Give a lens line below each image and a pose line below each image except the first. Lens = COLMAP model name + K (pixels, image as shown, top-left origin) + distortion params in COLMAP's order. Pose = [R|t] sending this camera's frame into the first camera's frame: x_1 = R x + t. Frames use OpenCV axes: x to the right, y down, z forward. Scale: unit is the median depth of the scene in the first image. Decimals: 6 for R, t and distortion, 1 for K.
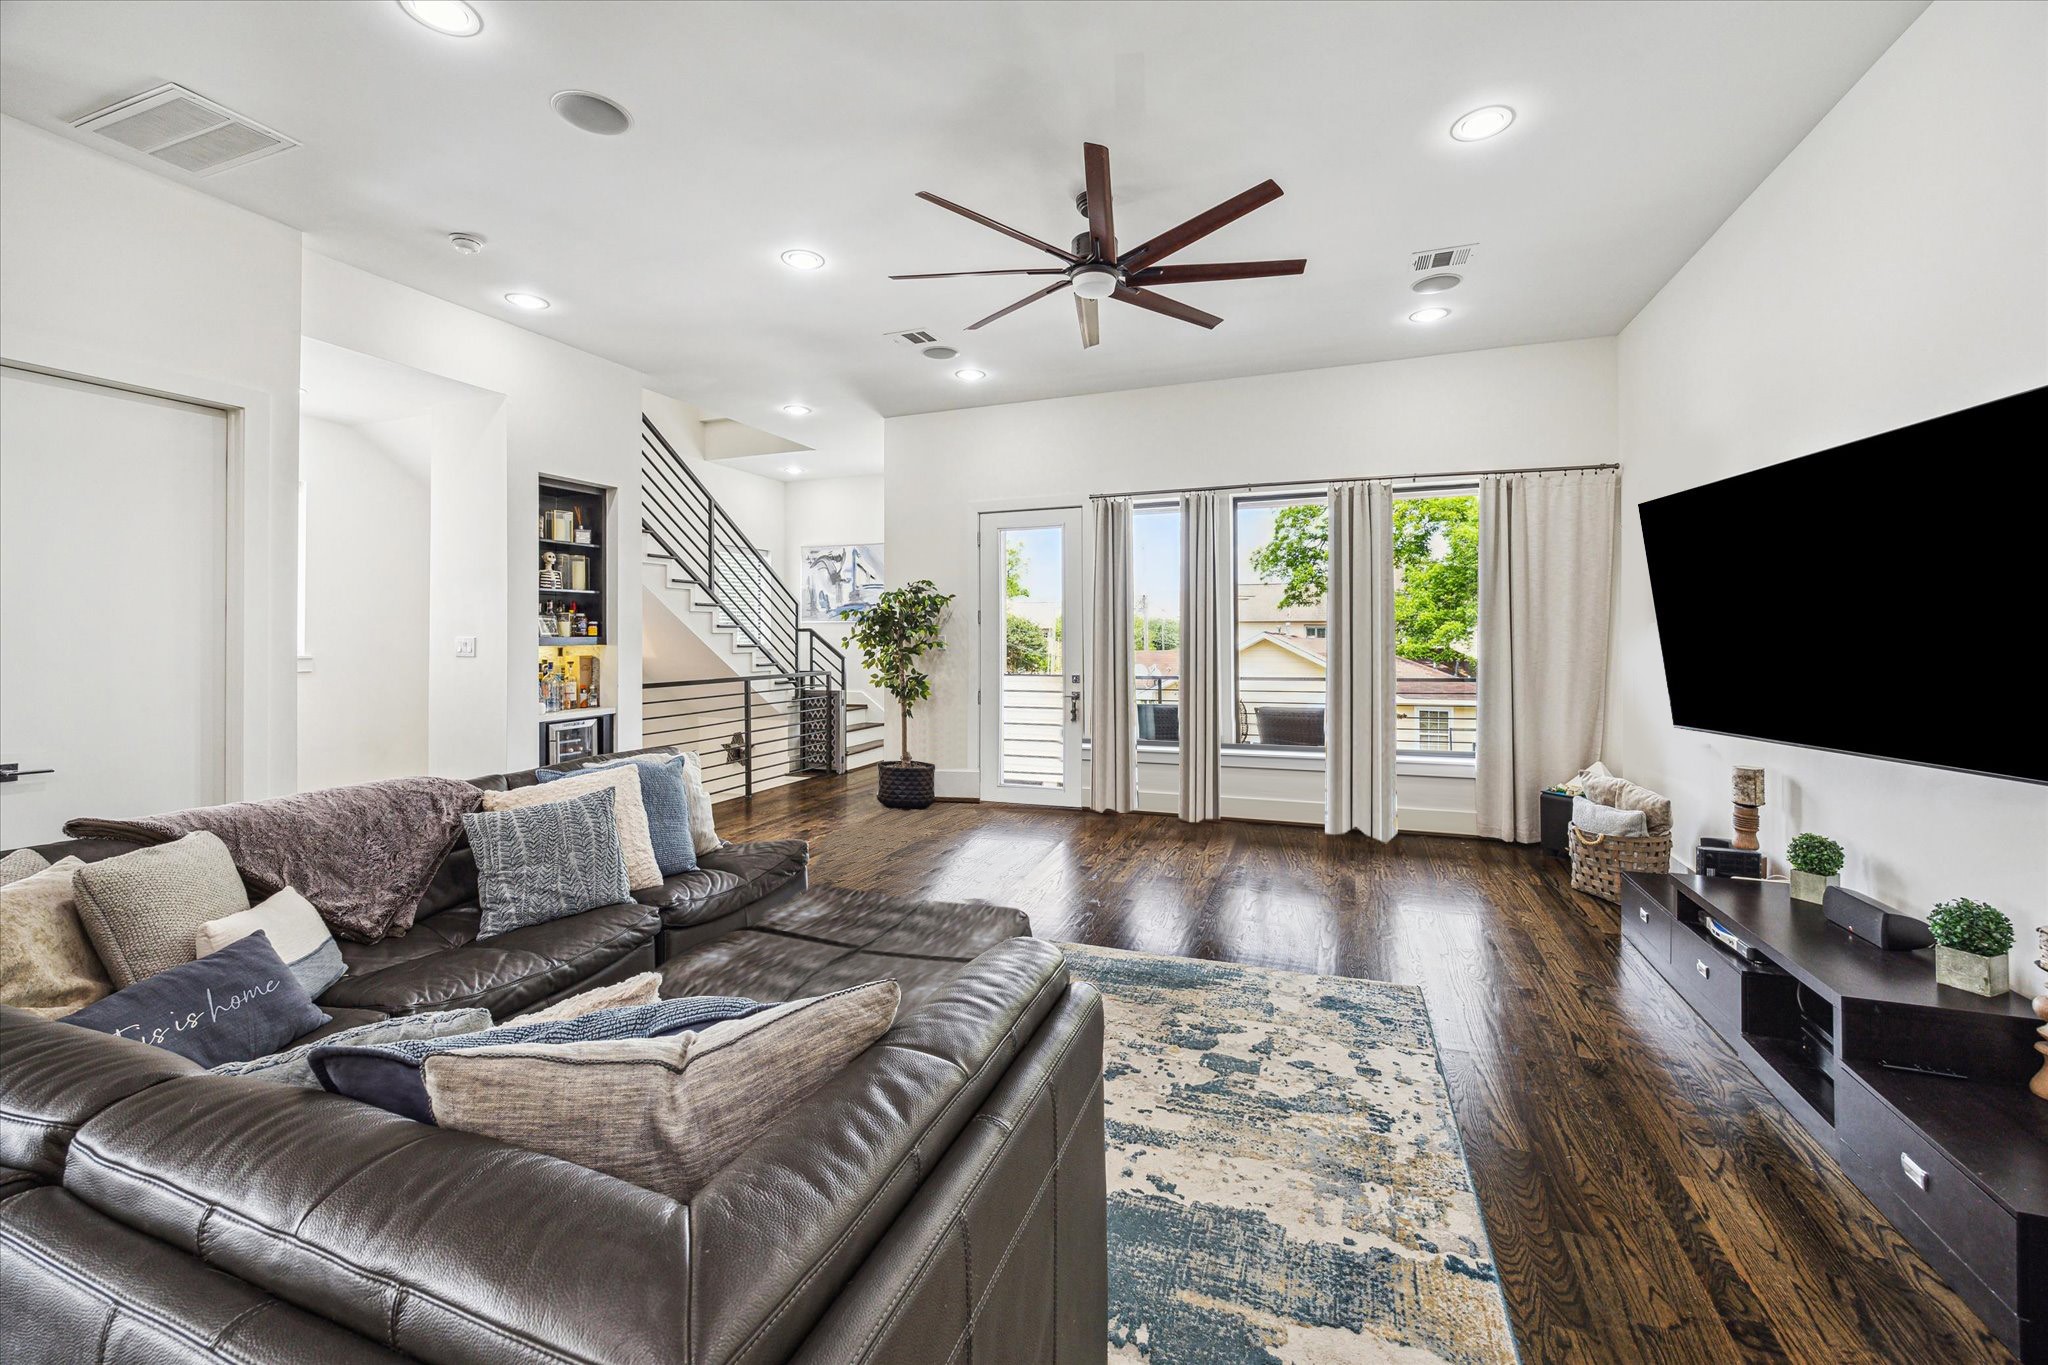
lens RADIAL K [[815.5, 0, 1025.2], [0, 815.5, 634.0], [0, 0, 1]] dist [-0.008608, -0.000006]
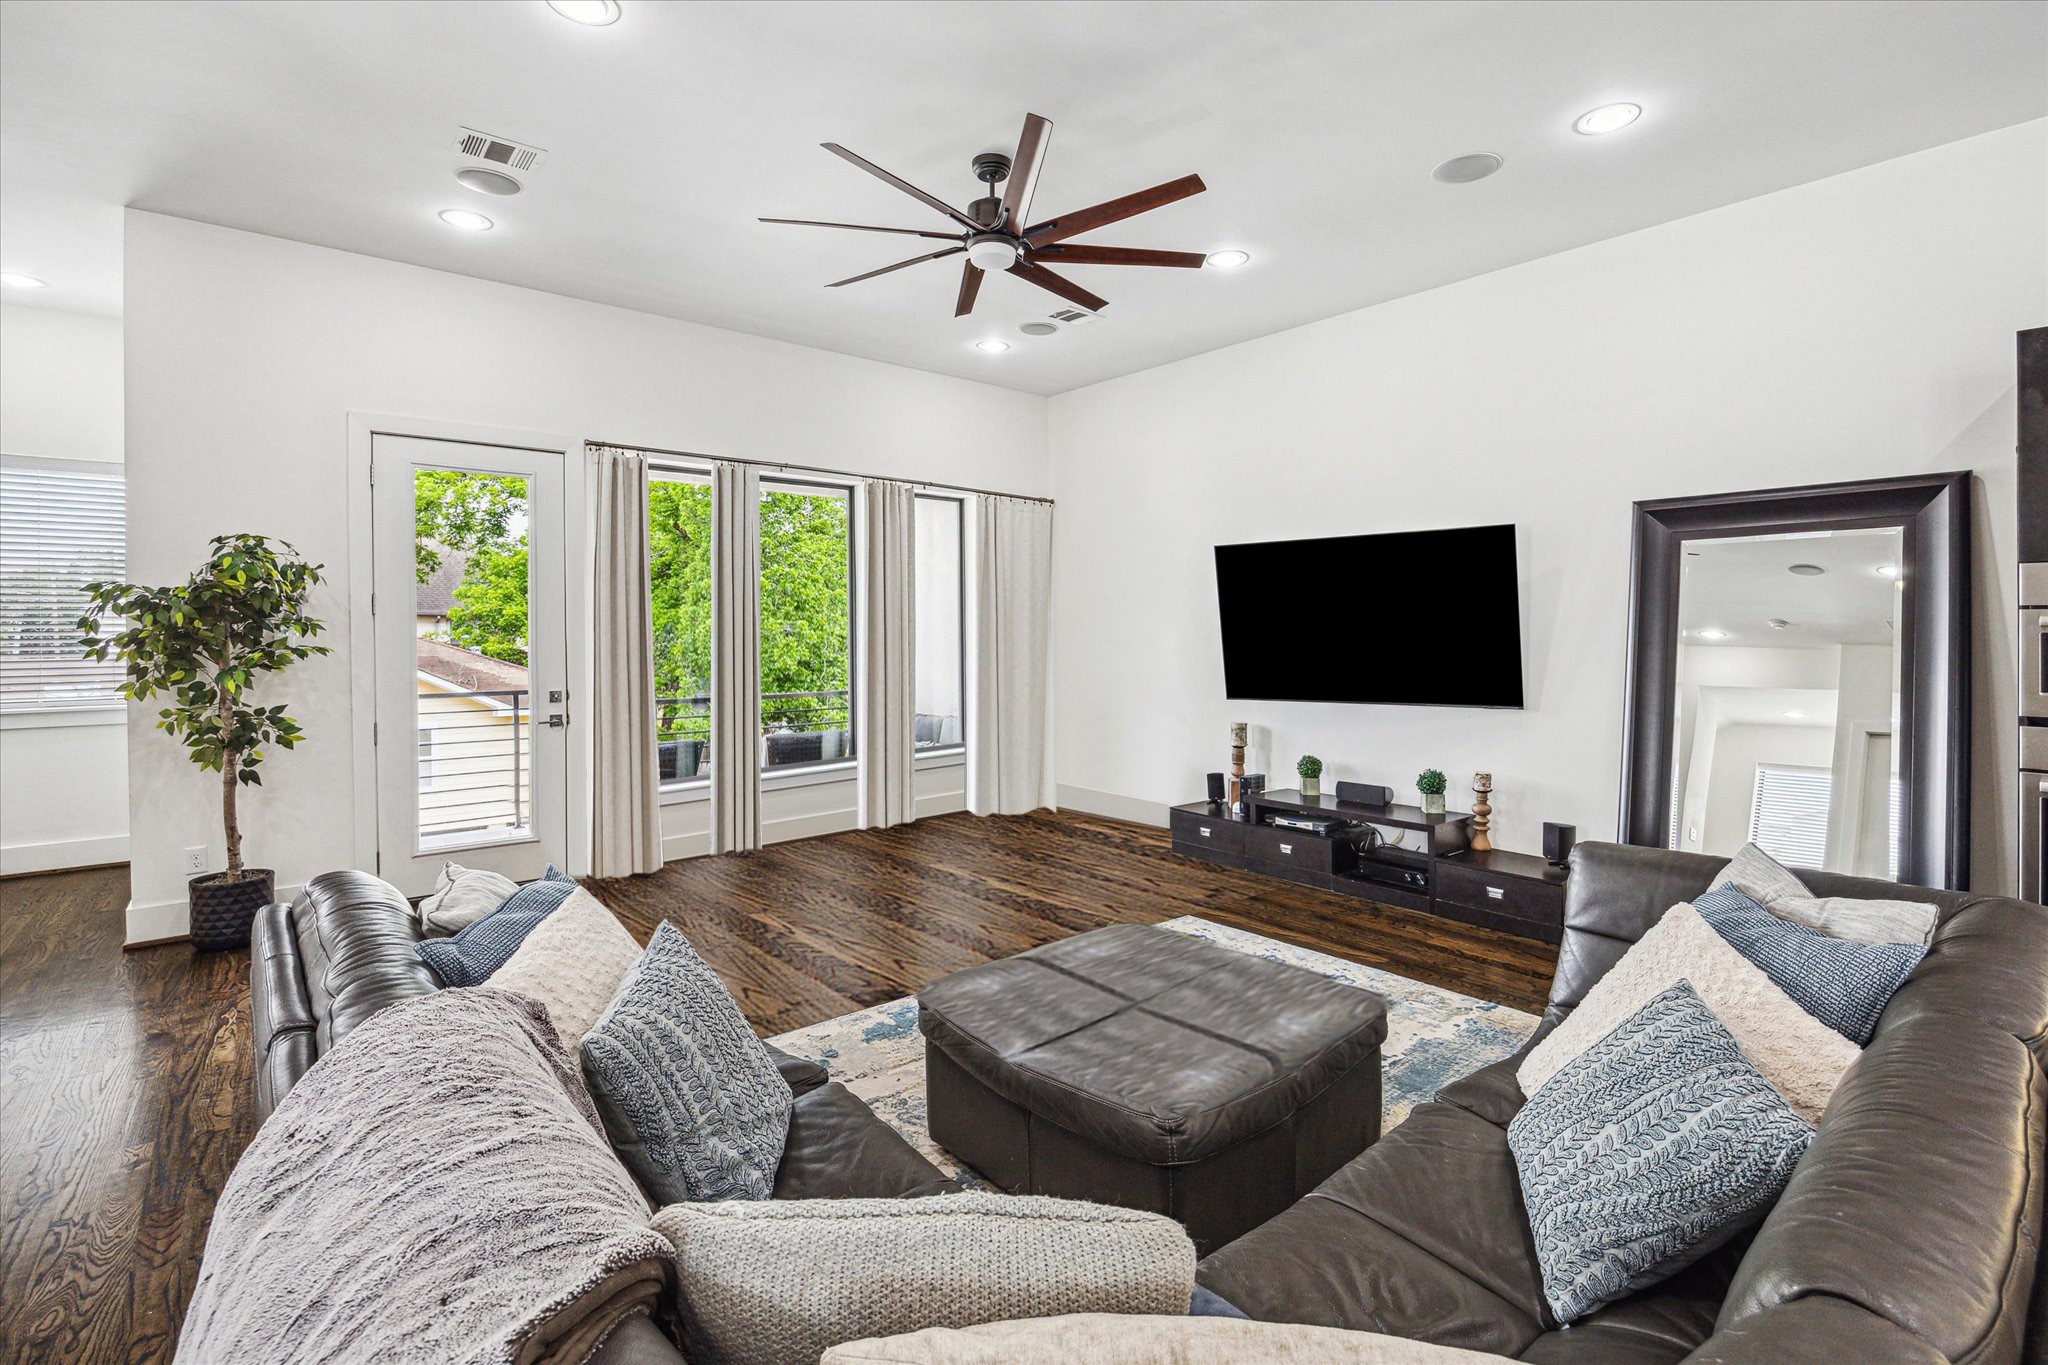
lens RADIAL K [[949.0, 0, 1047.6], [0, 949.0, 651.0], [0, 0, 1]] dist [-0.012196, 0.000065]
pose [[0.481238, -0.013131, 0.876492, -0.480338], [-0.005496, 0.999823, 0.017996, -0.001634], [-0.876573, -0.013477, 0.481080, 0.250141]]
